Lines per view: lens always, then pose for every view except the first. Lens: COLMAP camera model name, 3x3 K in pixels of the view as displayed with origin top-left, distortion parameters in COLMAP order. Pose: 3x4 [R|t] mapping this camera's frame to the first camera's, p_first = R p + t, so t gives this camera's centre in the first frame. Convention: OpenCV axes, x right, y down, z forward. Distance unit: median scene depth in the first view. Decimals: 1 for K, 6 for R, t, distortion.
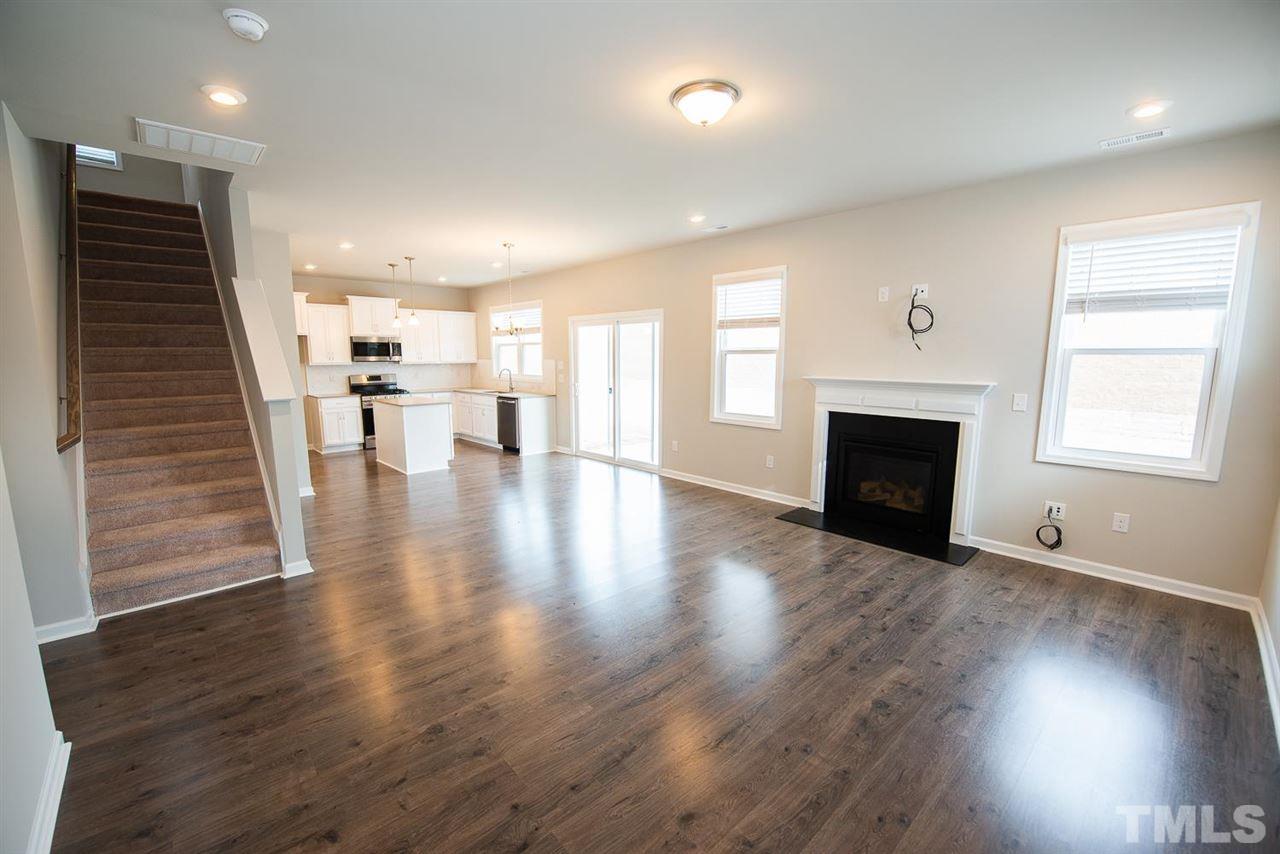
lens RADIAL K [[516.3, 0, 628.4], [0, 516.3, 430.6], [0, 0, 1]] dist [-0.016356, -0.000065]
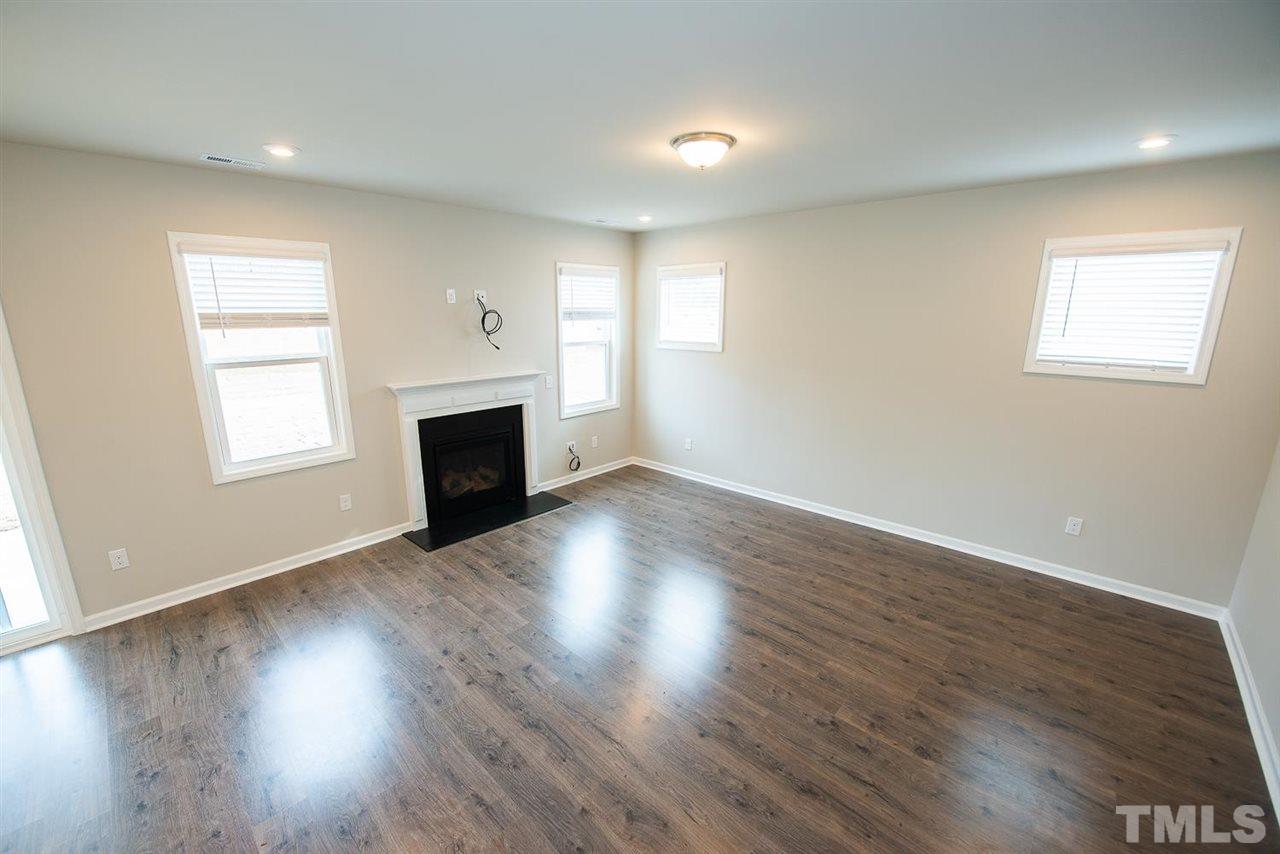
lens RADIAL K [[516.3, 0, 628.4], [0, 516.3, 430.6], [0, 0, 1]] dist [-0.016356, -0.000065]
pose [[-0.068226, -0.226228, 0.971682, -0.611369], [0.146536, 0.961116, 0.234057, -0.206130], [-0.986850, 0.158355, -0.032422, 0.766988]]
